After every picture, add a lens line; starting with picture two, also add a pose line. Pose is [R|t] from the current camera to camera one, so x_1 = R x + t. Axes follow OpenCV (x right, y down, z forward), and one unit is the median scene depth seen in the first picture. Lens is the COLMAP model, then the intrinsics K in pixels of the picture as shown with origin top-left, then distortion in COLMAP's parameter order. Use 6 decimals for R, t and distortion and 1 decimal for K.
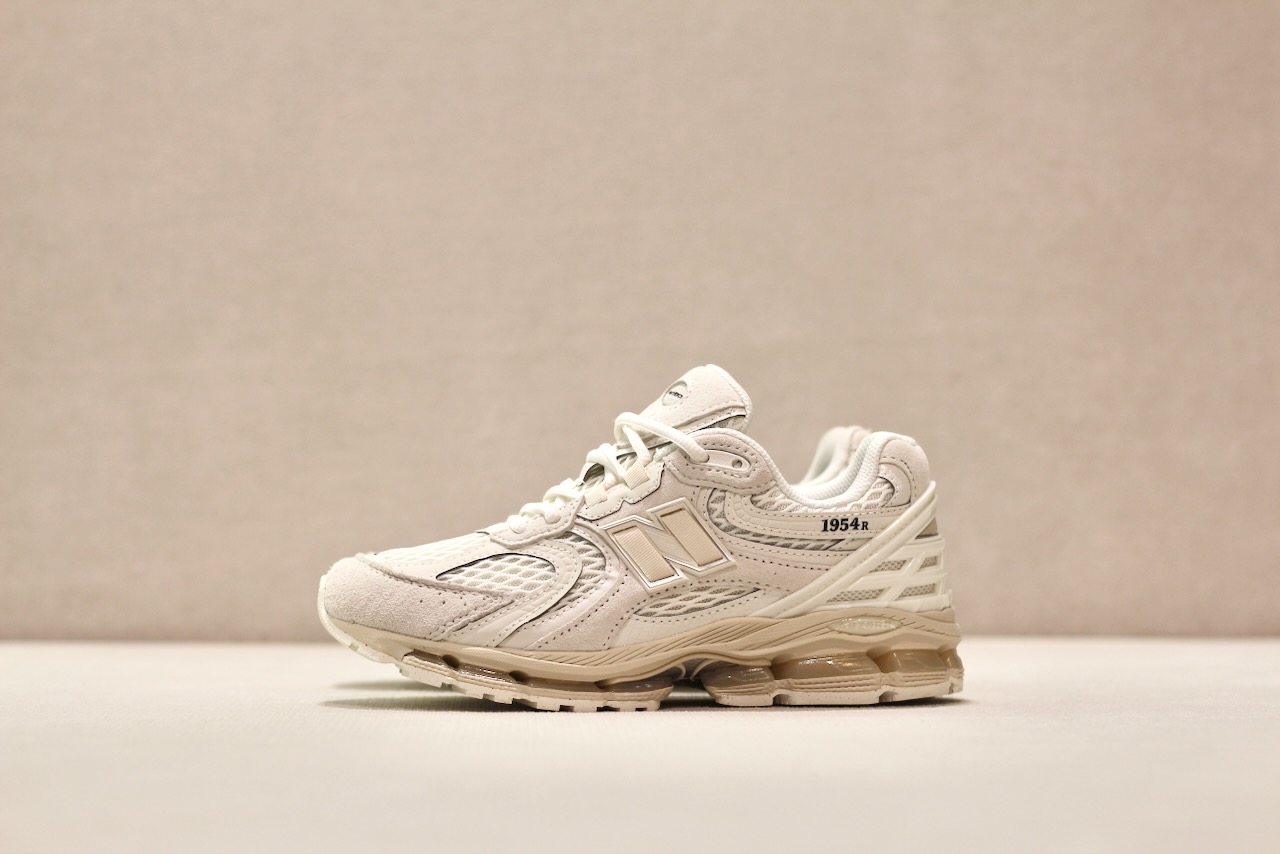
lens RADIAL K [[2976.7, 0, 640.0], [0, 2976.7, 427.0], [0, 0, 1]] dist [-0.116583, -0.116464]
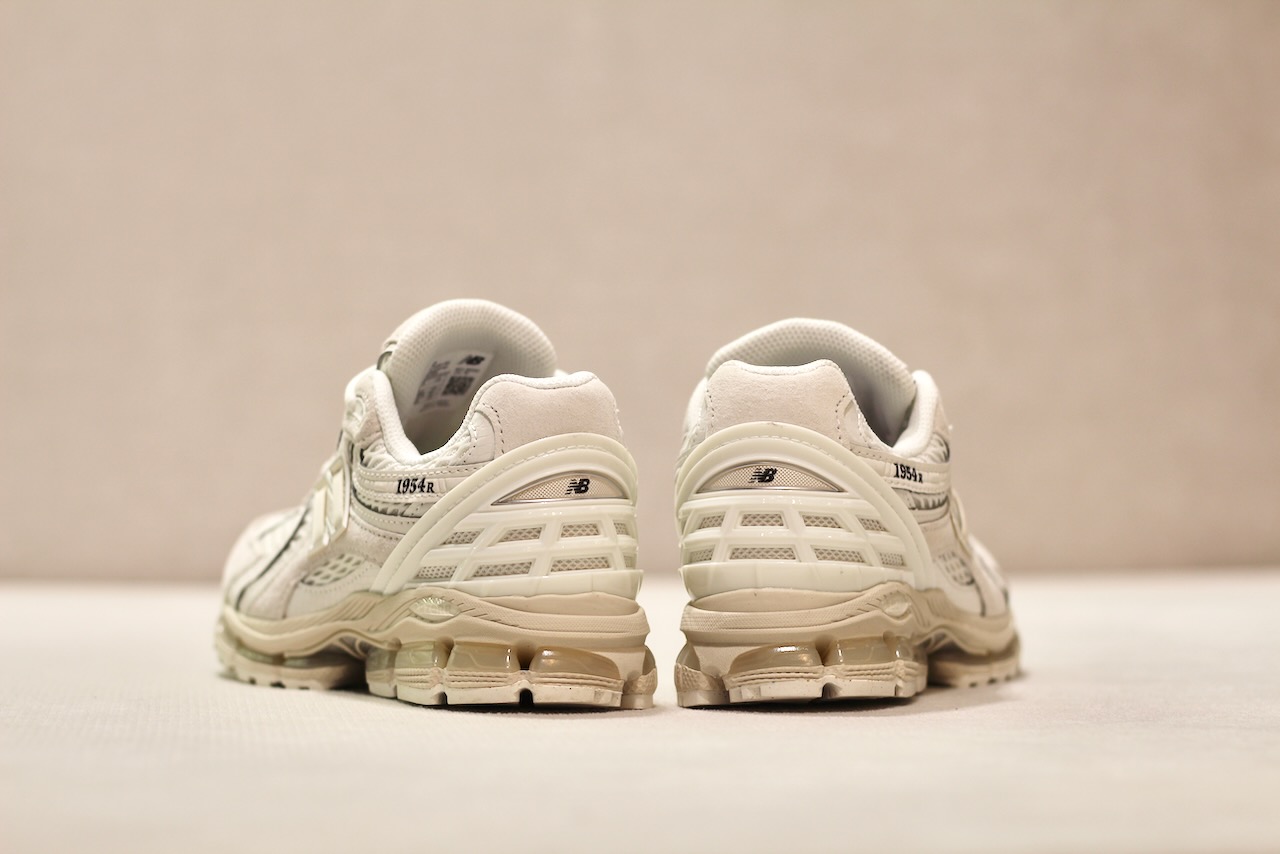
lens RADIAL K [[3138.9, 0, 640.0], [0, 3138.9, 427.0], [0, 0, 1]] dist [-0.099877, -0.488789]
pose [[0.446627, 0.002123, -0.894718, 0.876551], [0.028801, 0.999445, 0.016748, 0.003698], [0.894257, -0.033249, 0.446318, 0.667904]]
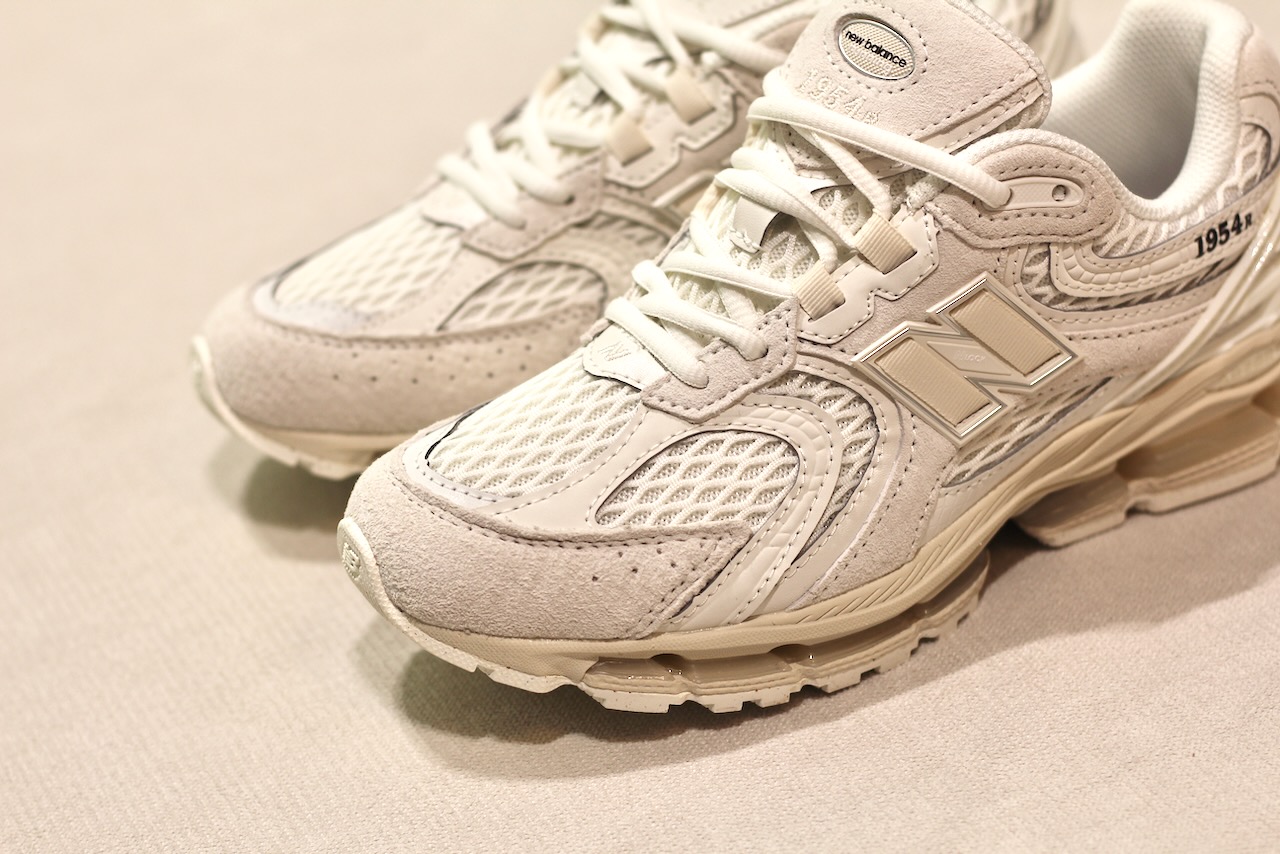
lens RADIAL K [[3138.9, 0, 640.0], [0, 3138.9, 427.0], [0, 0, 1]] dist [-0.099877, -0.488789]
pose [[0.910366, -0.303263, 0.281540, -0.222283], [0.124489, 0.849567, 0.512580, -0.265887], [-0.394634, -0.431587, 0.811170, 0.527468]]
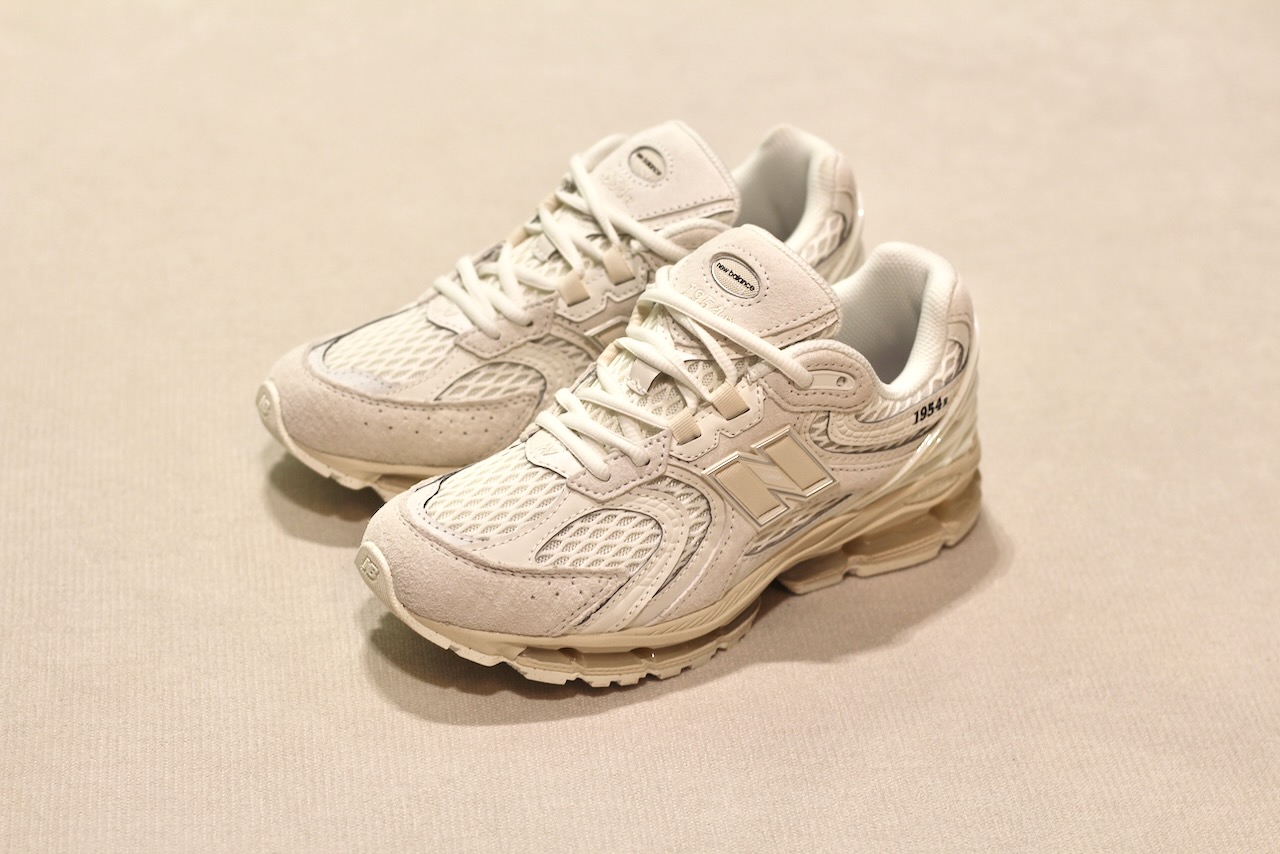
lens RADIAL K [[2976.7, 0, 640.0], [0, 2976.7, 427.0], [0, 0, 1]] dist [-0.116583, -0.116464]
pose [[0.870844, -0.225849, 0.436604, -0.417362], [-0.058557, 0.834214, 0.548323, -0.466723], [-0.488060, -0.503070, 0.713245, 0.378969]]
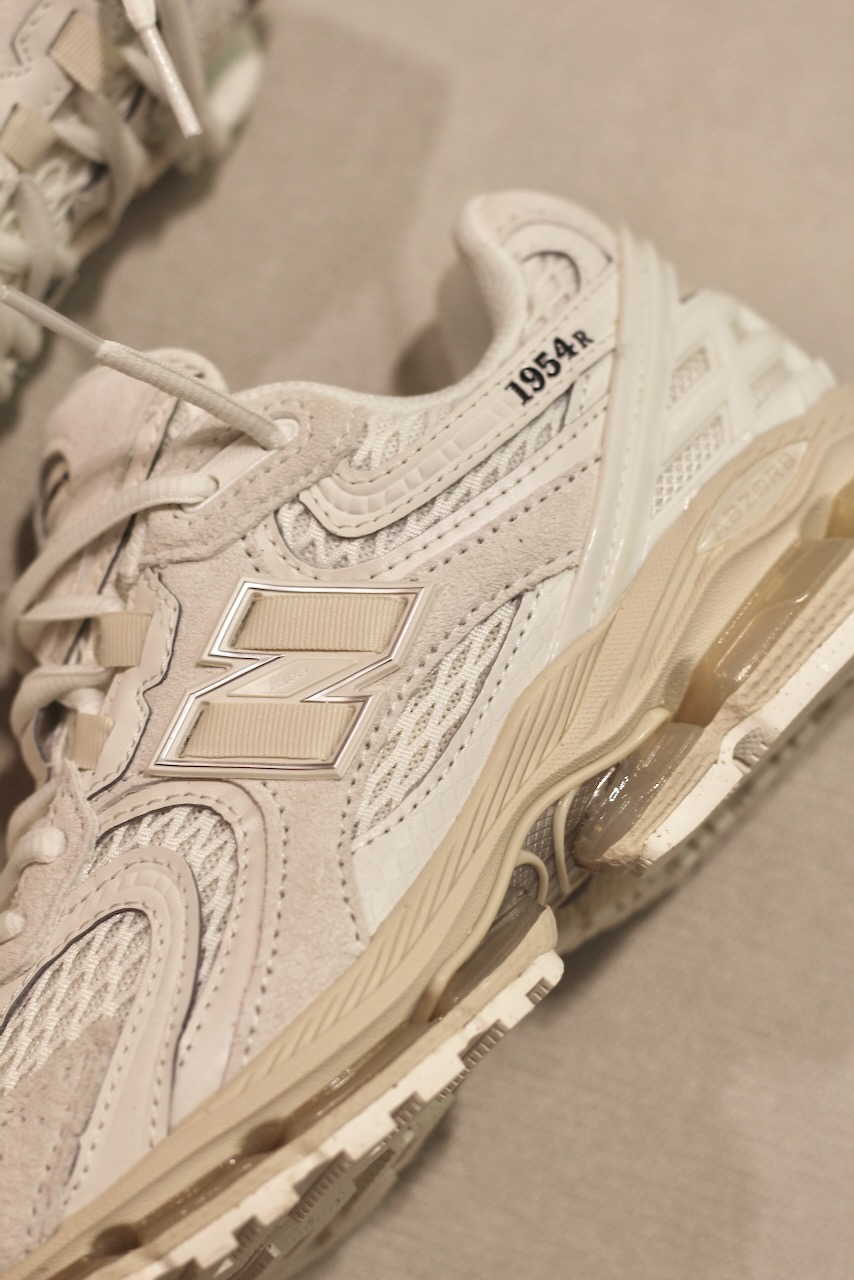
lens RADIAL K [[3138.9, 0, 427.0], [0, 3138.9, 640.0], [0, 0, 1]] dist [-0.099877, -0.488789]
pose [[0.692763, -0.689988, 0.209751, -0.066180], [0.719941, 0.678627, -0.145428, 0.113309], [-0.041999, 0.251755, 0.966879, 0.571919]]
